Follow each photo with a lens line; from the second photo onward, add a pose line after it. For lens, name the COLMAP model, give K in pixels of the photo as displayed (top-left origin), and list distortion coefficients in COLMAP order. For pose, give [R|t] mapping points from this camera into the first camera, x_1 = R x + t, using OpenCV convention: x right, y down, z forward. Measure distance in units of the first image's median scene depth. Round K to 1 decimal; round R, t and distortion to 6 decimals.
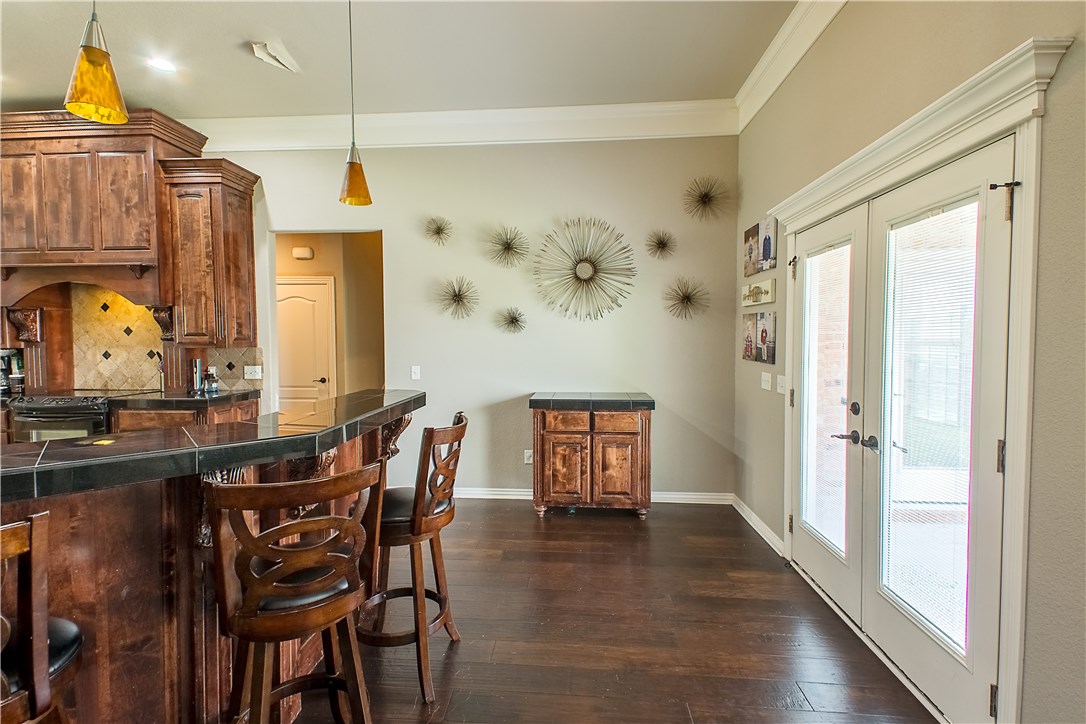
lens RADIAL K [[503.5, 0, 539.6], [0, 503.5, 355.7], [0, 0, 1]] dist [0.029232, -0.001292]
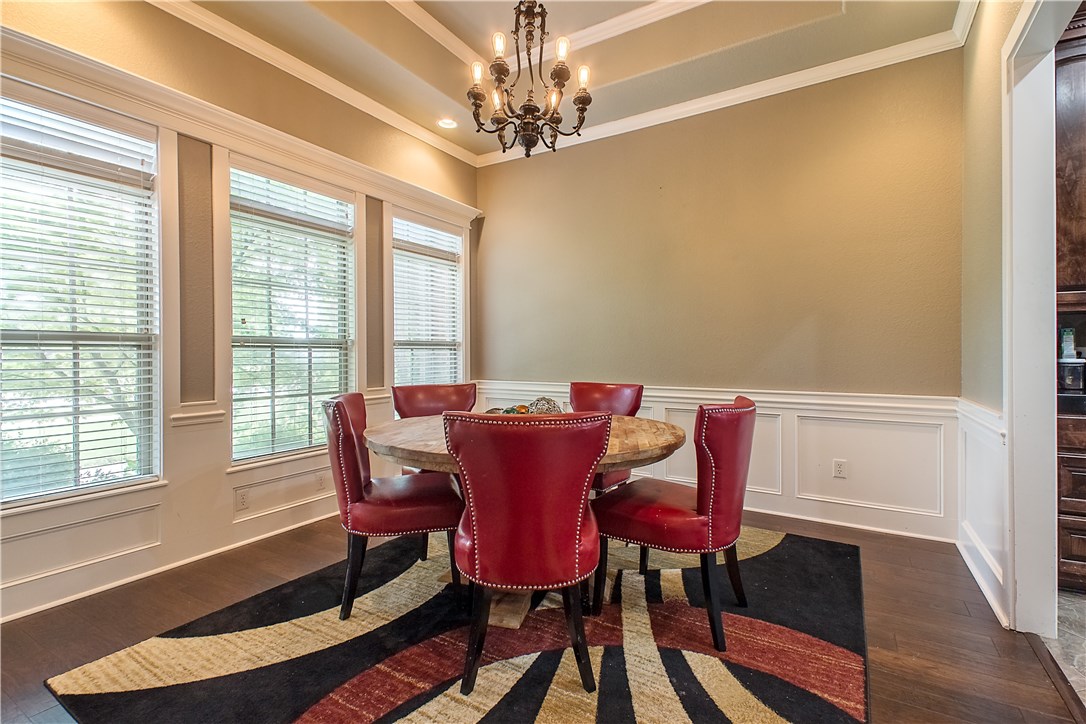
lens RADIAL K [[503.5, 0, 539.6], [0, 503.5, 355.7], [0, 0, 1]] dist [0.029232, -0.001292]
pose [[0.891879, 0.004216, -0.452254, -1.435799], [-0.020226, 0.999328, -0.030570, 0.070888], [0.451821, 0.036412, 0.891365, 0.219692]]
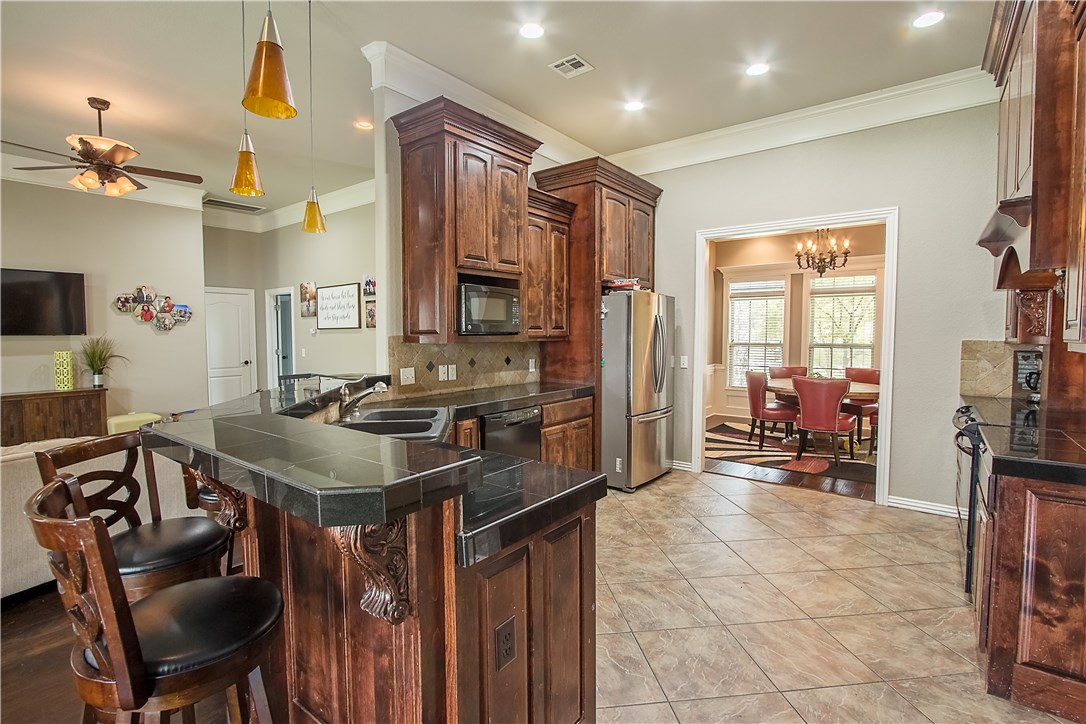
lens RADIAL K [[506.8, 0, 539.5], [0, 506.8, 360.2], [0, 0, 1]] dist [-0.016204, 0.000674]
pose [[-0.544786, 0.052083, -0.836956, 0.007417], [-0.025194, 0.996602, 0.078417, -0.032901], [0.838196, 0.063807, -0.541623, 0.863117]]
